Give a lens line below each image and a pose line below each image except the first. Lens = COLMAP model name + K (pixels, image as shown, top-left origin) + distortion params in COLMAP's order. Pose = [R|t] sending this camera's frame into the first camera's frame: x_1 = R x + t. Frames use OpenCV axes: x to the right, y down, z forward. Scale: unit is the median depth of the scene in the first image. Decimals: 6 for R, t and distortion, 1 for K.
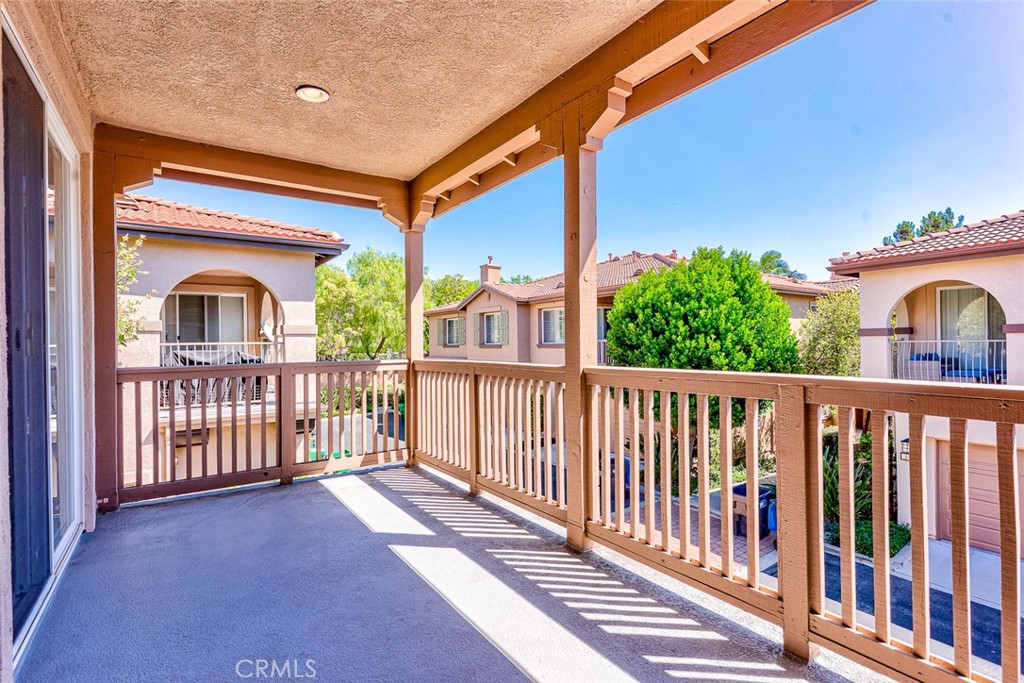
lens RADIAL K [[487.7, 0, 515.7], [0, 487.7, 343.1], [0, 0, 1]] dist [0.013291, 0.000103]
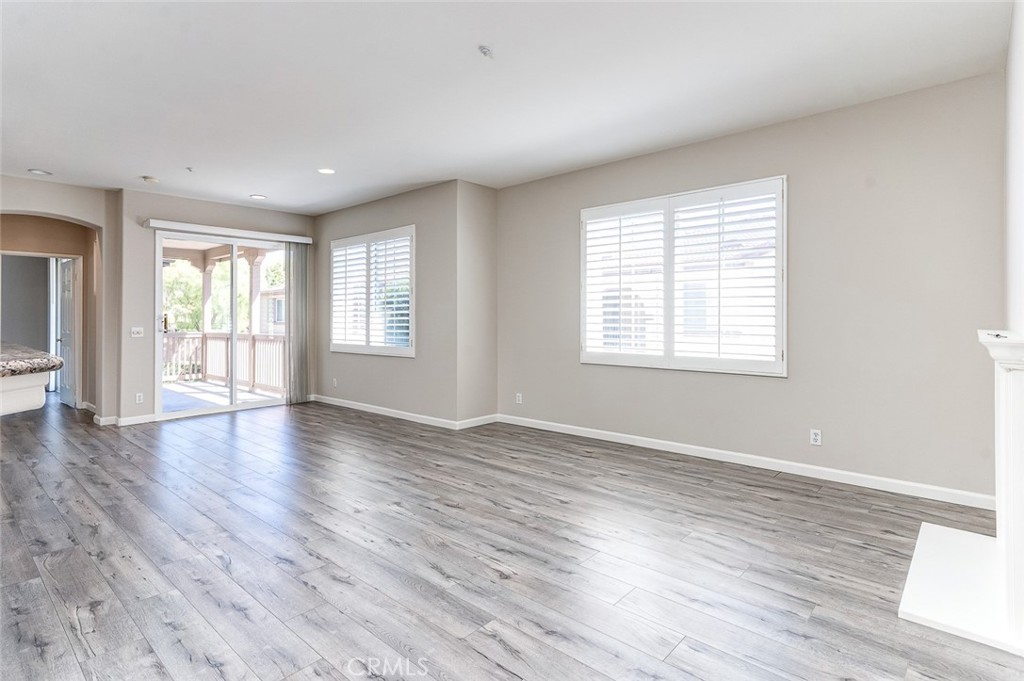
lens RADIAL K [[517.7, 0, 498.6], [0, 517.7, 317.1], [0, 0, 1]] dist [0.001845, 0.000771]
pose [[0.975725, 0.011234, 0.218712, 0.549583], [-0.010094, 0.999929, -0.006331, -0.031467], [-0.218768, 0.003970, 0.975769, -1.505679]]
